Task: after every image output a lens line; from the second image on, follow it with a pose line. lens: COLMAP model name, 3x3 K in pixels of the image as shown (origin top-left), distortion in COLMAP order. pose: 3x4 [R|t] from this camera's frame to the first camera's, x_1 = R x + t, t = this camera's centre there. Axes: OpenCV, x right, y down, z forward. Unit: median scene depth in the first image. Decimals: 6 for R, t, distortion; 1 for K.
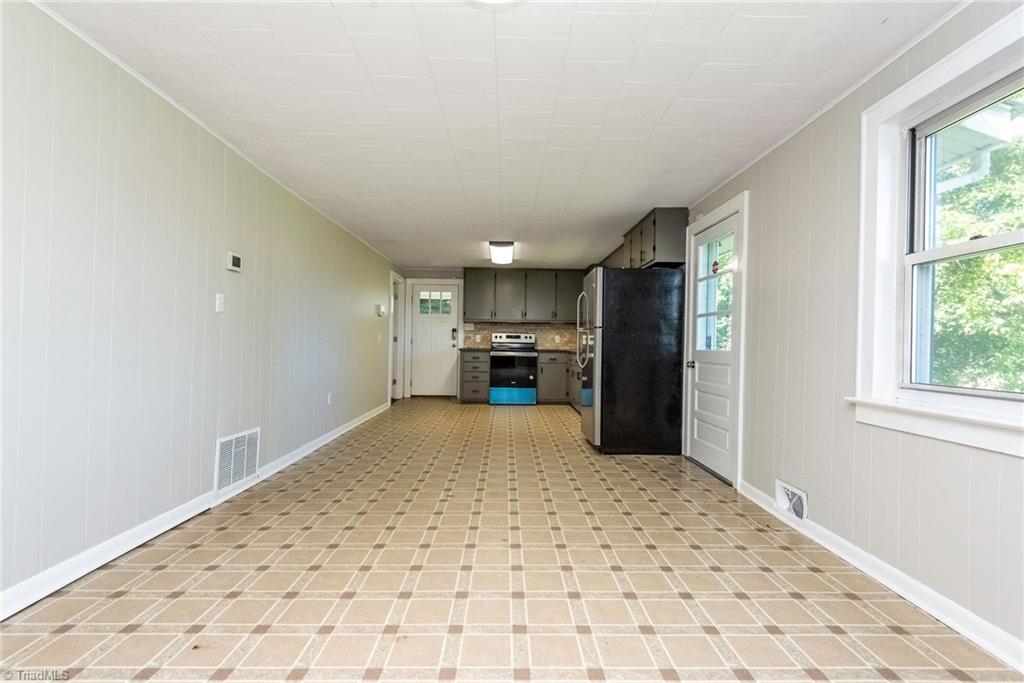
lens RADIAL K [[471.2, 0, 506.4], [0, 471.2, 351.5], [0, 0, 1]] dist [0.026442, -0.016712]
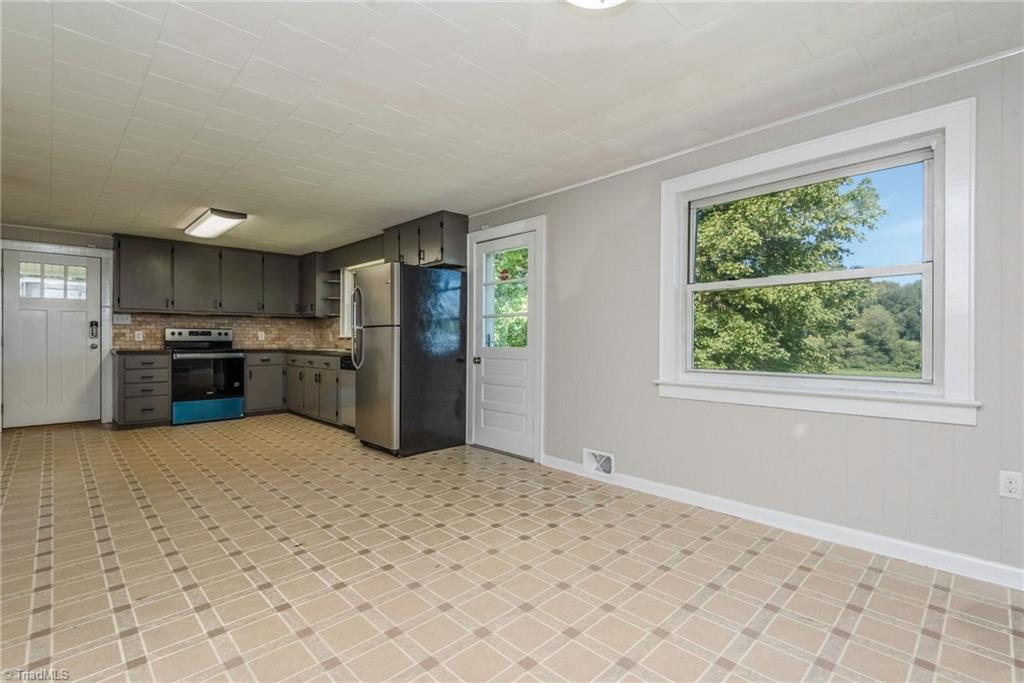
lens RADIAL K [[471.2, 0, 542.9], [0, 471.2, 340.2], [0, 0, 1]] dist [0.026442, -0.016712]
pose [[0.707545, -0.008858, 0.706613, -0.175476], [0.018778, 0.999804, -0.006269, -0.006049], [-0.706419, 0.017705, 0.707573, 0.078289]]
